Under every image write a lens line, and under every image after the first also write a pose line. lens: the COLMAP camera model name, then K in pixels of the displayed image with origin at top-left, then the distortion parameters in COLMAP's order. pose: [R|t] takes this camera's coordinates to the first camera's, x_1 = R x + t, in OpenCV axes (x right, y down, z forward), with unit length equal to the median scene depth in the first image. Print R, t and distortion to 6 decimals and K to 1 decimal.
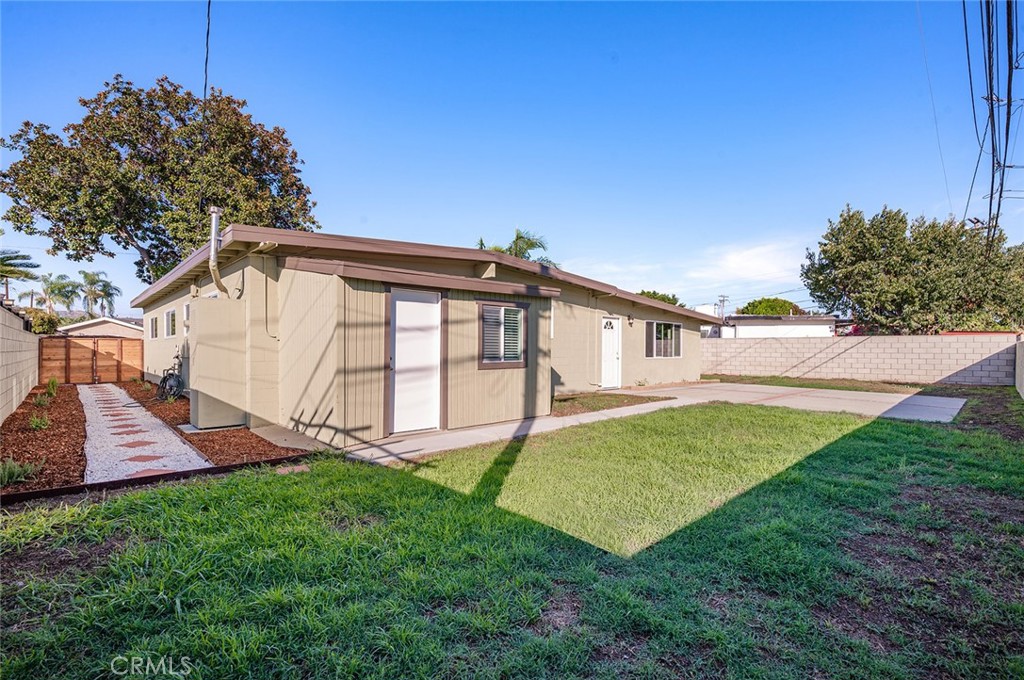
lens RADIAL K [[472.8, 0, 519.3], [0, 472.8, 355.2], [0, 0, 1]] dist [-0.011007, 0.004207]
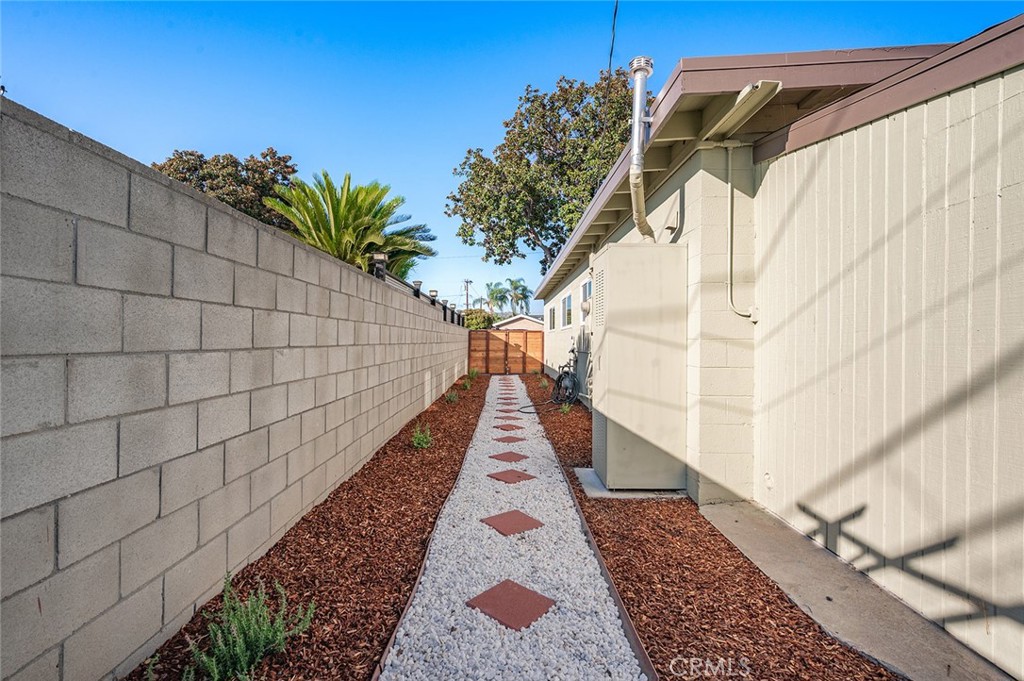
lens RADIAL K [[472.8, 0, 511.2], [0, 472.8, 338.7], [0, 0, 1]] dist [-0.011007, 0.004207]
pose [[0.729463, -0.002248, -0.684016, -0.151475], [-0.011027, 0.999826, -0.015045, -0.002111], [0.683931, 0.018518, 0.729311, 0.204032]]
